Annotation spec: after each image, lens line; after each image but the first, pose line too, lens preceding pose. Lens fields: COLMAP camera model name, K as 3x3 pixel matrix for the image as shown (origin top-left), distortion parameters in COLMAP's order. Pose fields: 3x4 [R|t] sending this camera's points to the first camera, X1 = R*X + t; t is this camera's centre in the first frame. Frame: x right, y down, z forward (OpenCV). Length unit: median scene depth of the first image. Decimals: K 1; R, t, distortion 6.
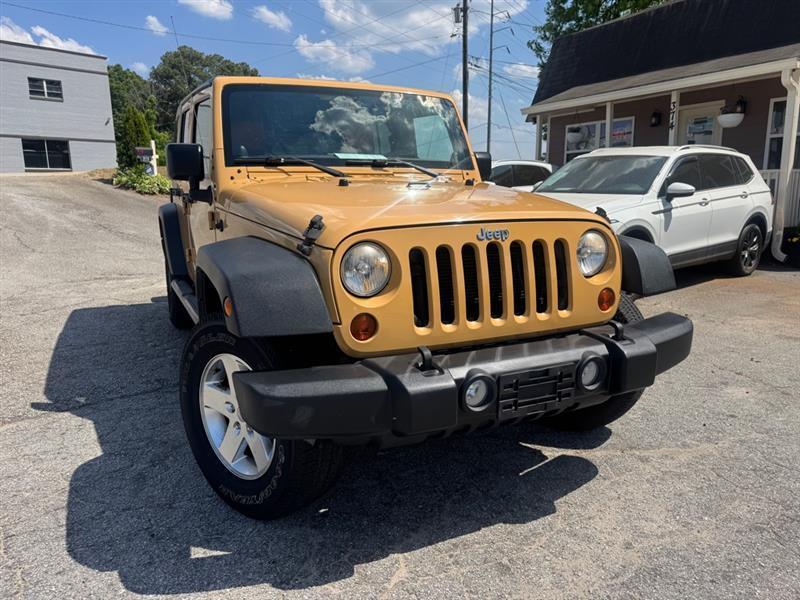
lens RADIAL K [[568.9, 0, 403.1], [0, 568.9, 304.4], [0, 0, 1]] dist [0.025552, -0.032224]
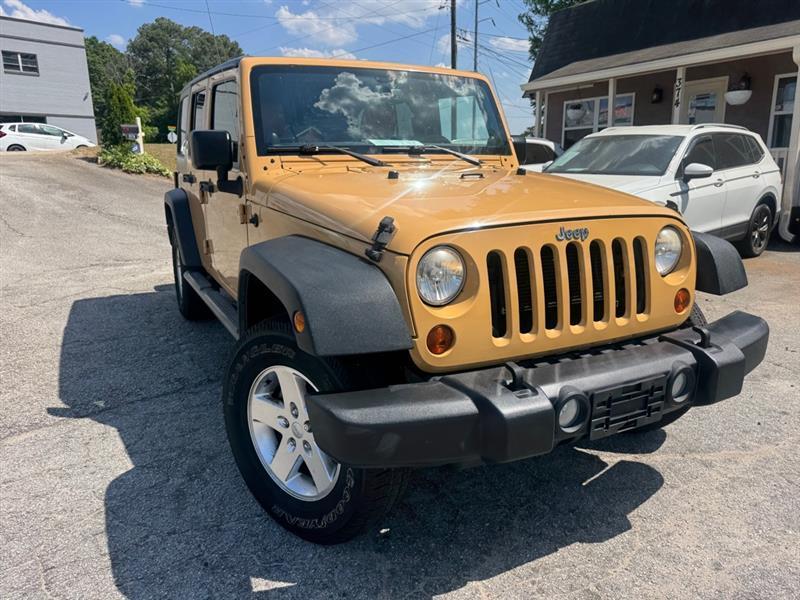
lens RADIAL K [[568.9, 0, 401.5], [0, 568.9, 299.4], [0, 0, 1]] dist [0.025552, -0.032224]
pose [[0.999664, -0.009206, 0.024218, -0.090029], [0.008408, 0.999424, 0.032869, -0.032581], [-0.024507, -0.032654, 0.999166, 0.053663]]
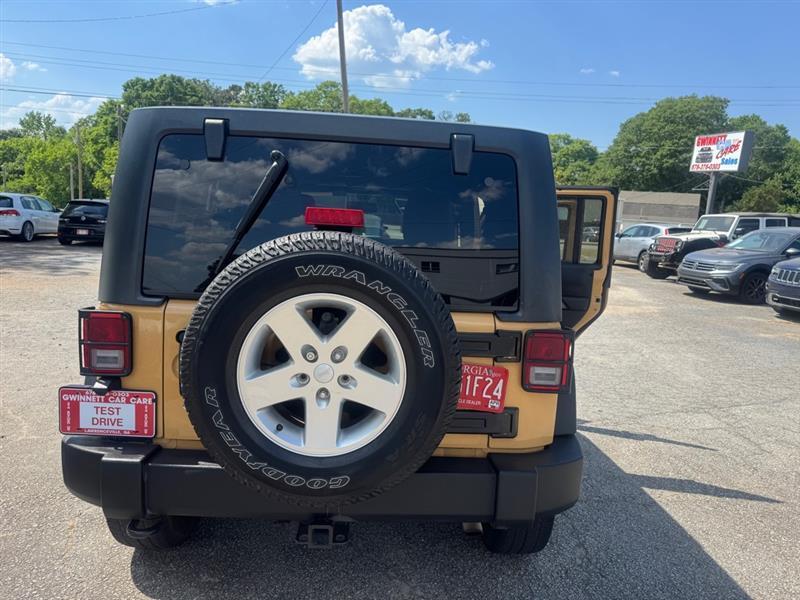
lens RADIAL K [[568.9, 0, 403.6], [0, 568.9, 298.1], [0, 0, 1]] dist [0.025552, -0.032224]
pose [[-0.920031, -0.102412, 0.378225, -0.736206], [0.029386, 0.944490, 0.327222, -0.575379], [-0.390741, 0.312169, -0.865951, 2.242884]]
